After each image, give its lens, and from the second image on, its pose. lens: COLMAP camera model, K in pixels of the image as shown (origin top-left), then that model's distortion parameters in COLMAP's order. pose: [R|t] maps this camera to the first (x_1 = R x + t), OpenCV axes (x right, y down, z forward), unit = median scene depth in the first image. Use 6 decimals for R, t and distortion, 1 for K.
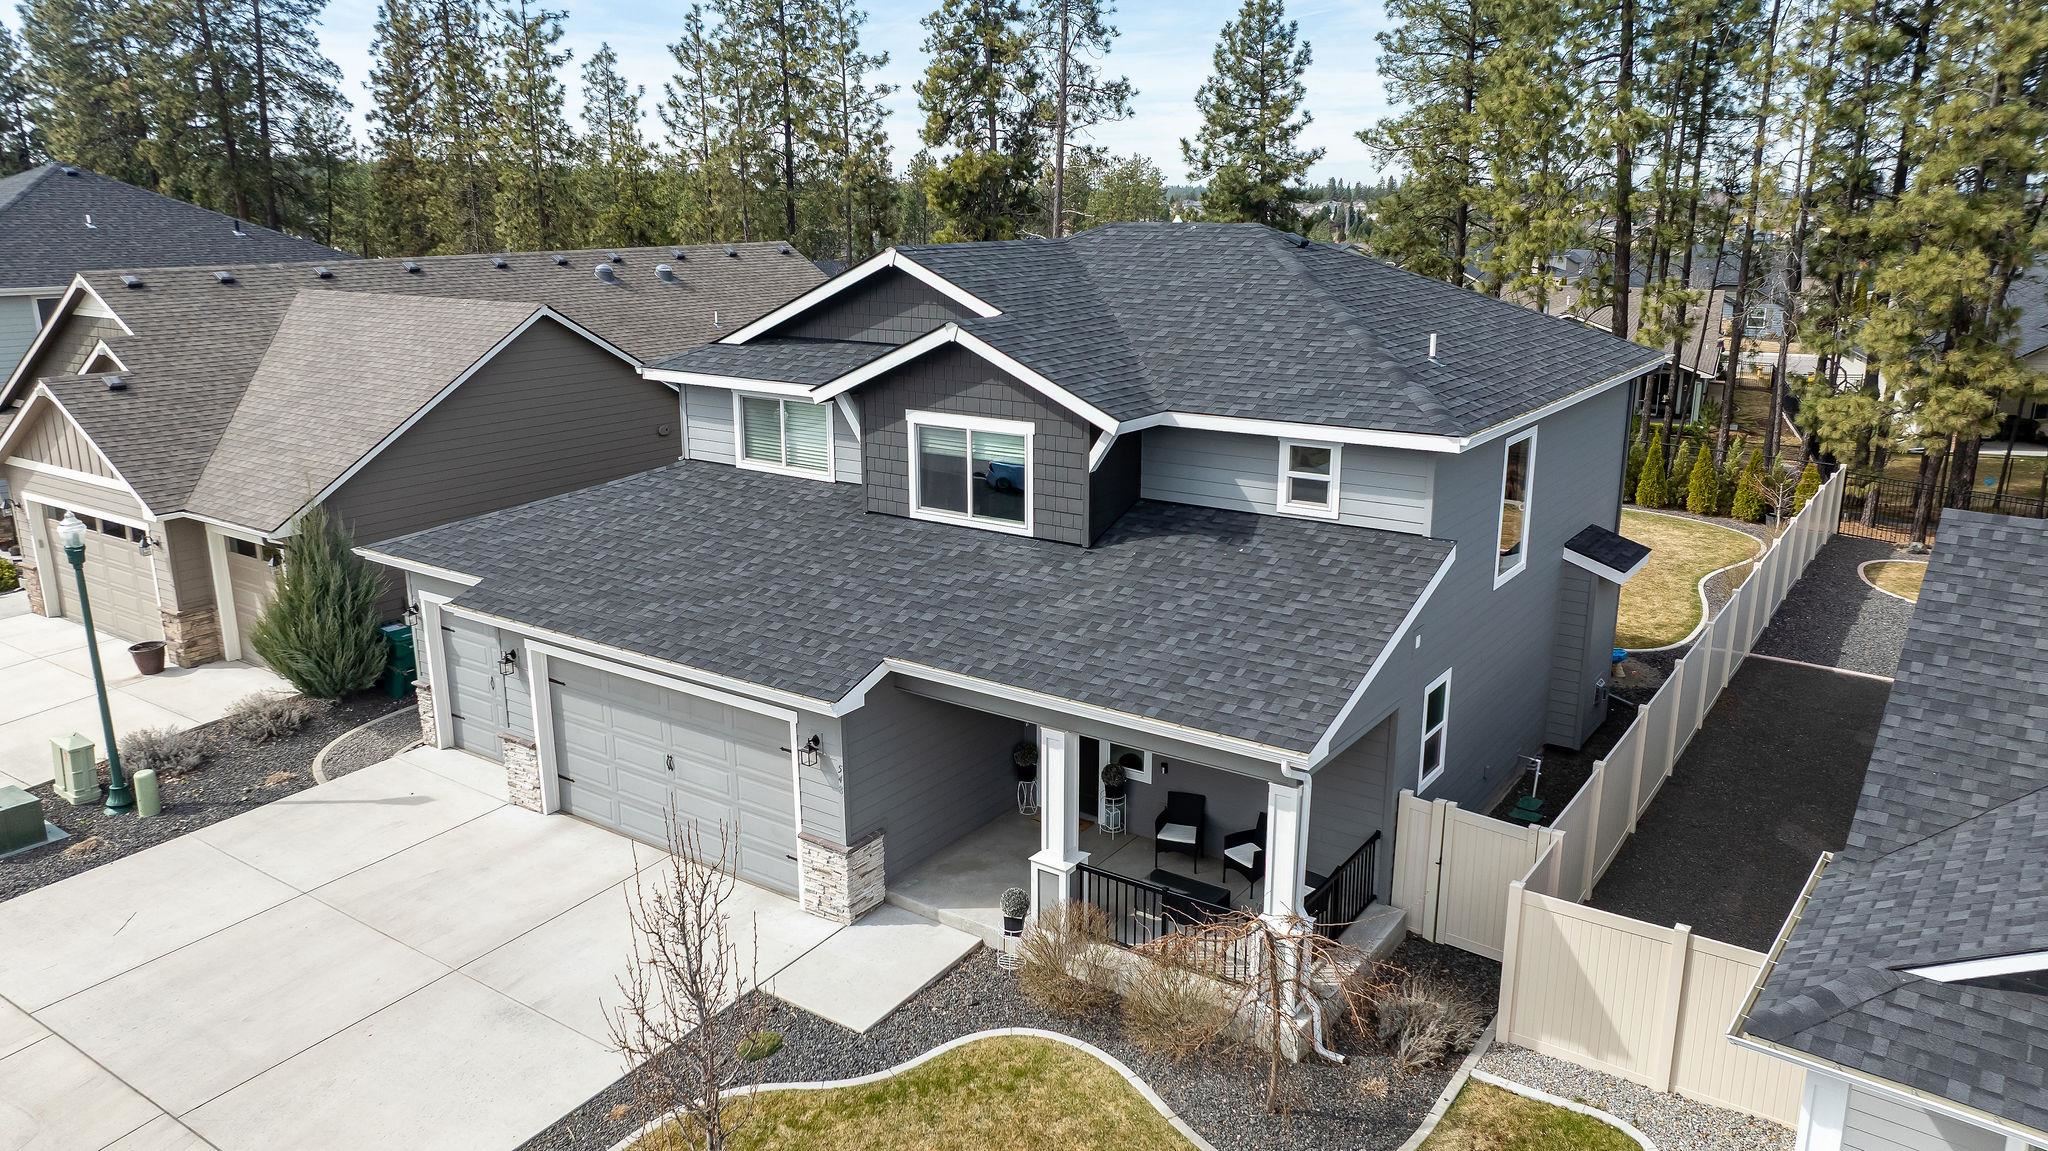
lens RADIAL K [[1442.8, 0, 1024.0], [0, 1442.8, 575.5], [0, 0, 1]] dist [-0.037666, 0.037816]
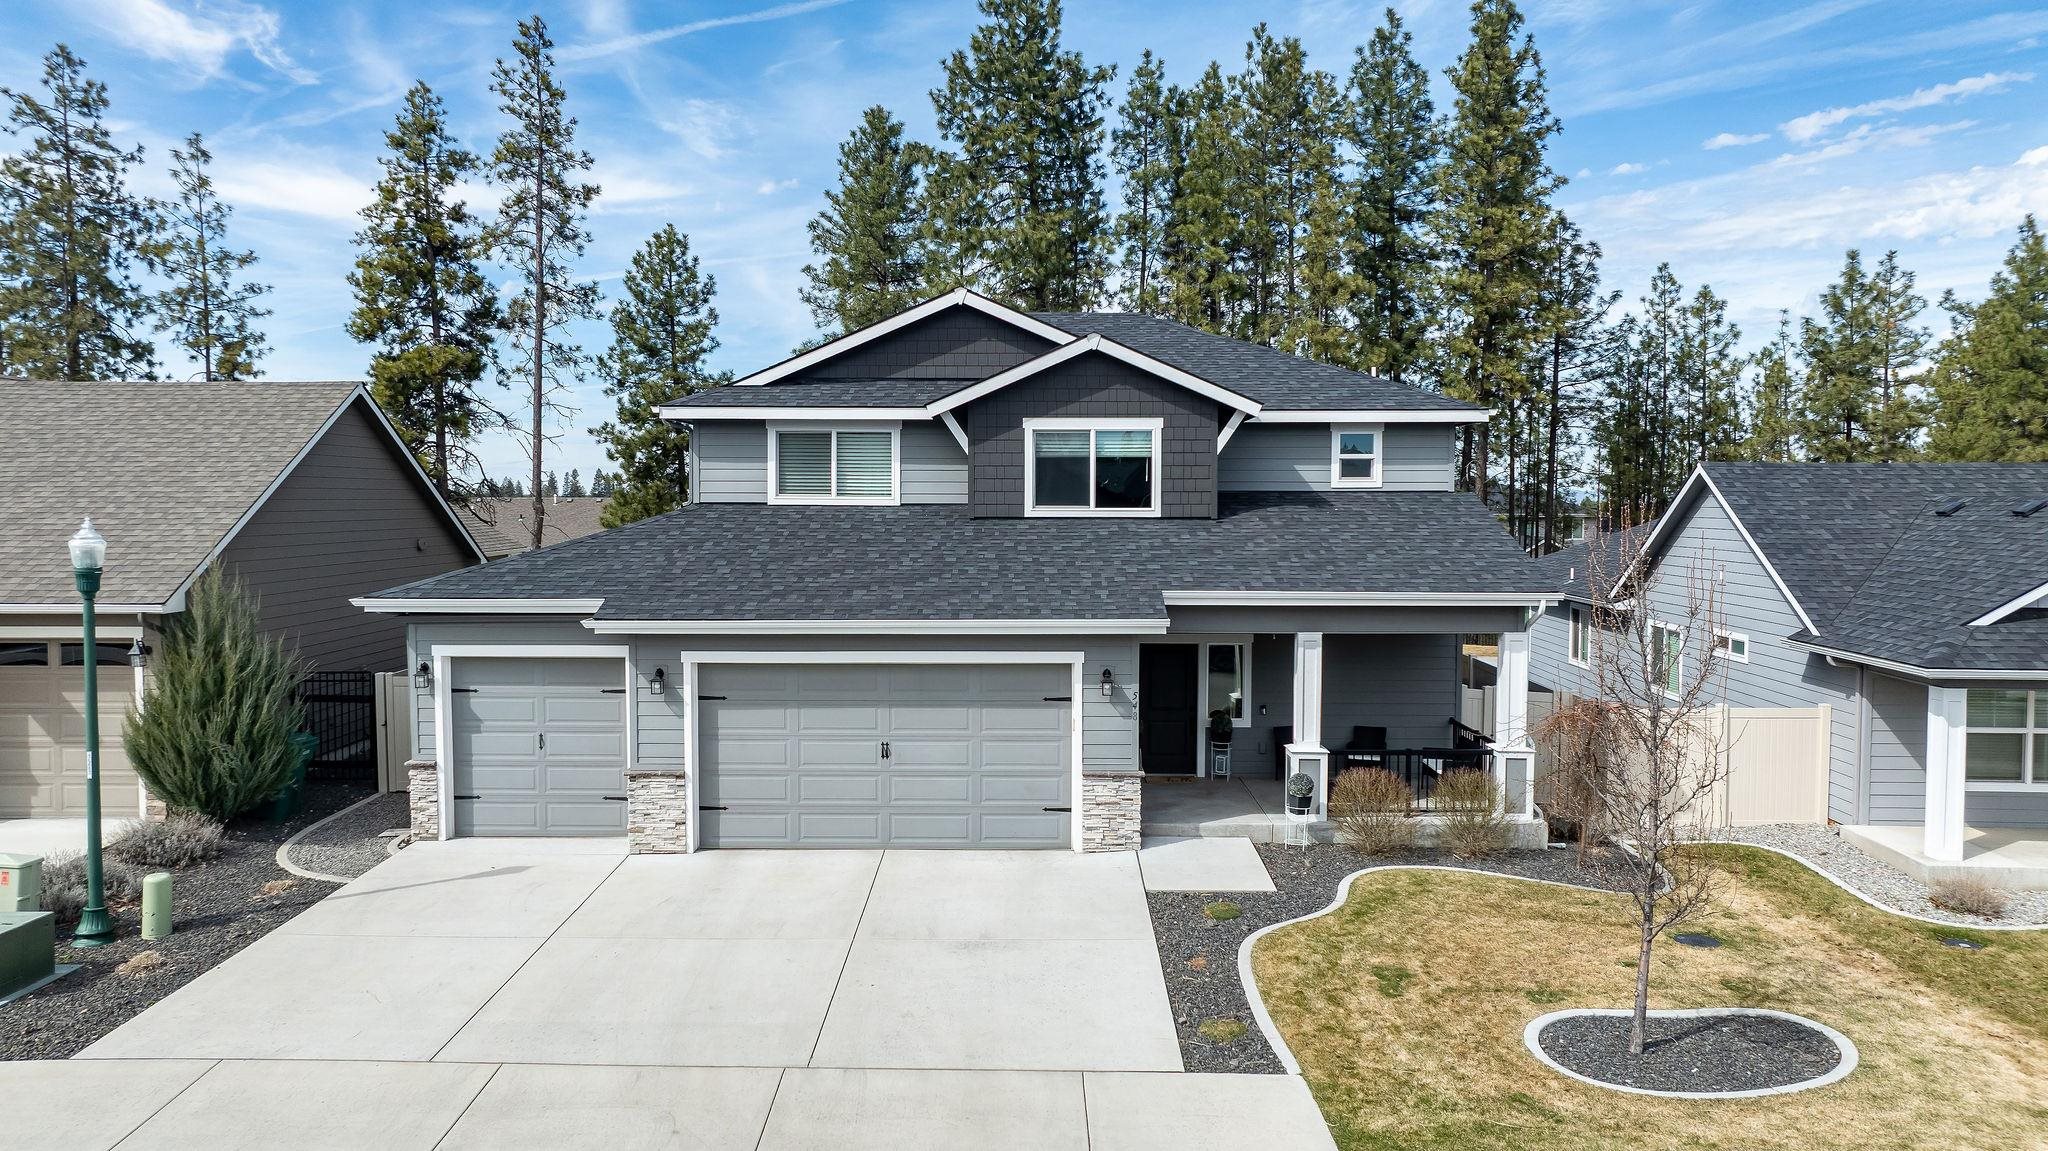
lens RADIAL K [[1442.8, 0, 1024.0], [0, 1442.8, 575.5], [0, 0, 1]] dist [-0.037666, 0.037816]
pose [[0.821299, -0.026075, 0.569902, -0.710757], [0.143230, 0.976384, -0.161739, 0.182134], [-0.552226, 0.214463, 0.805638, 0.123079]]
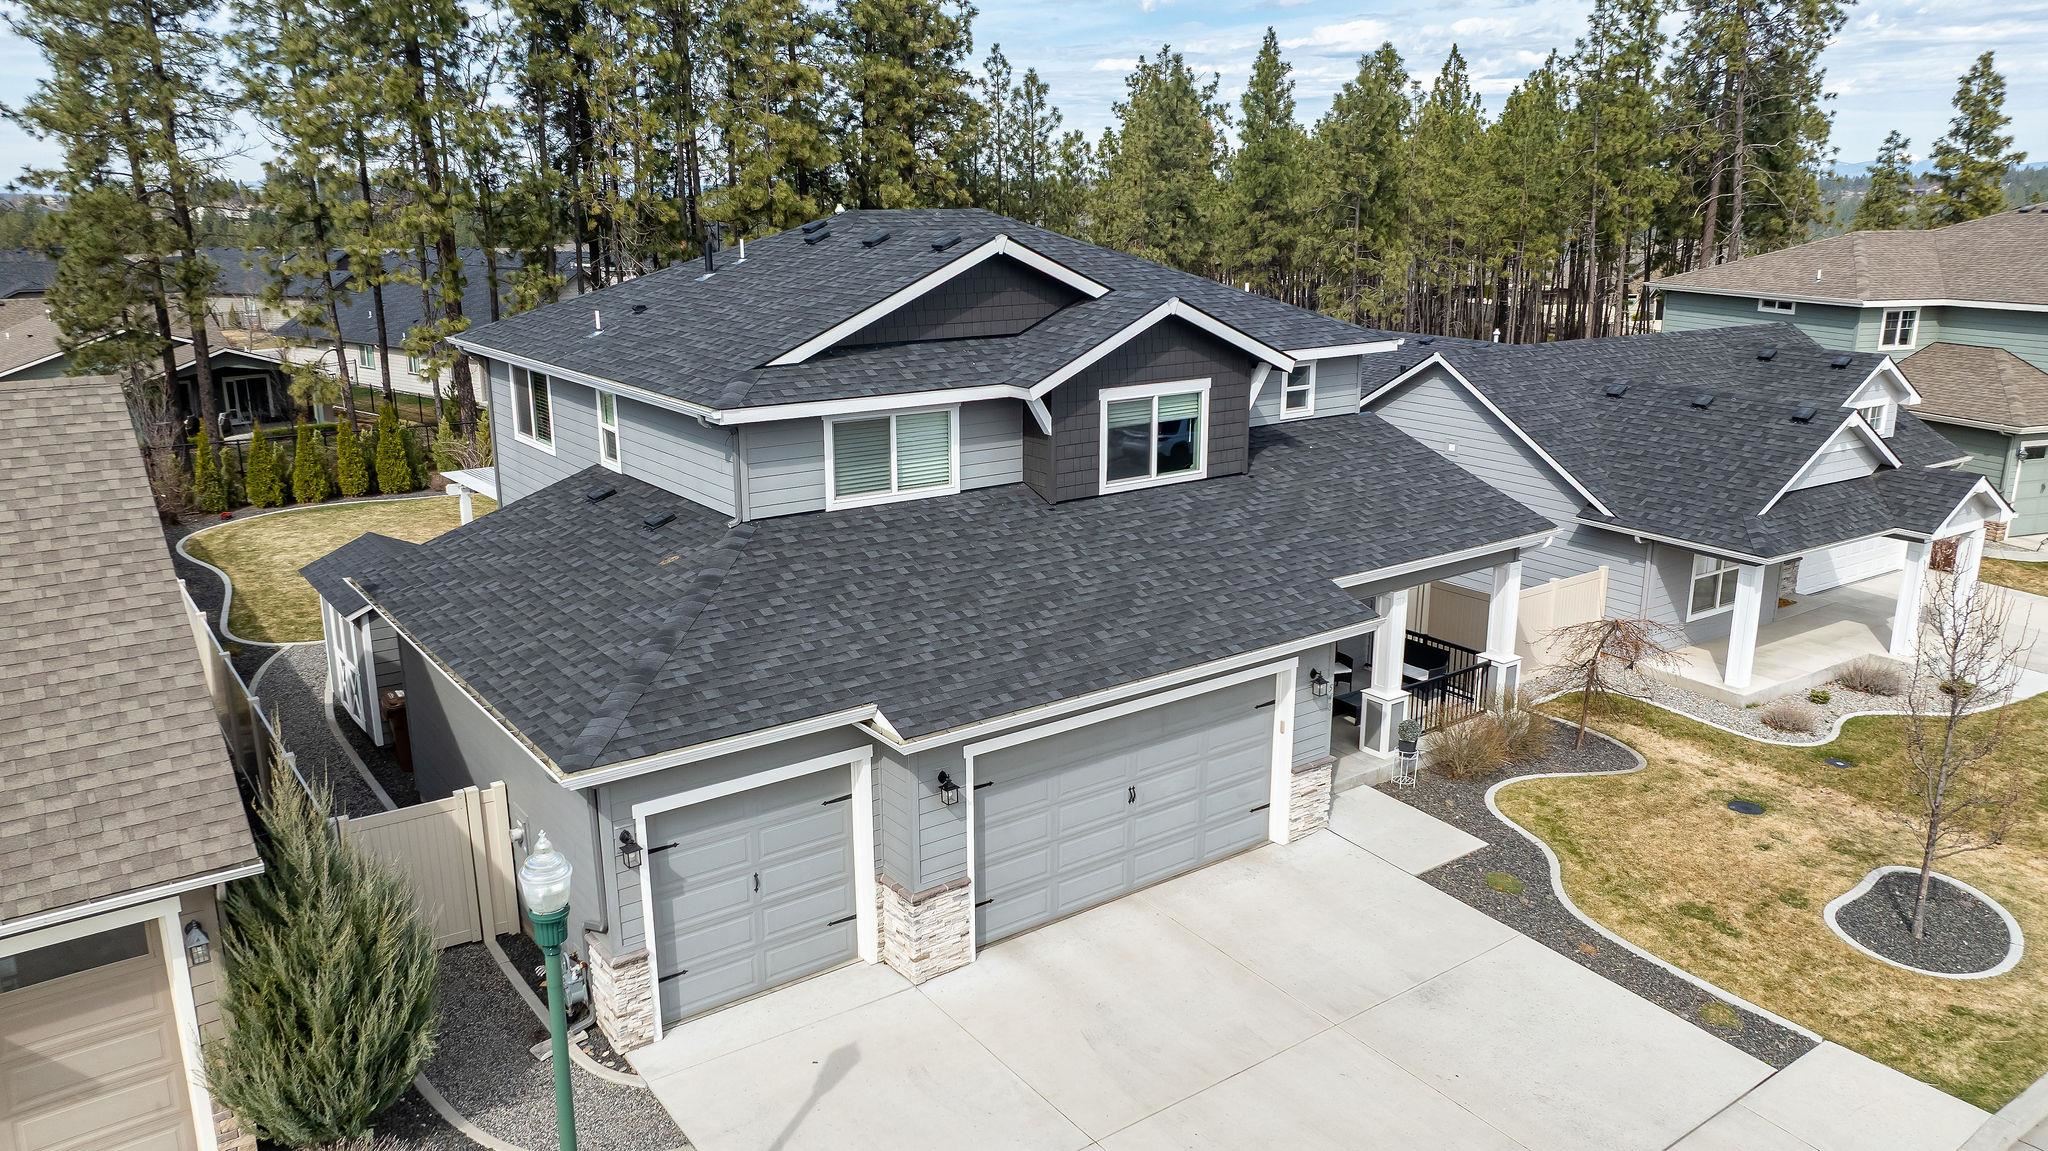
lens RADIAL K [[1442.8, 0, 1024.0], [0, 1442.8, 575.5], [0, 0, 1]] dist [-0.037666, 0.037816]
pose [[0.319203, -0.242639, 0.916098, -1.054098], [0.243896, 0.955140, 0.167997, -0.171566], [-0.915764, 0.169807, 0.364062, 0.687664]]
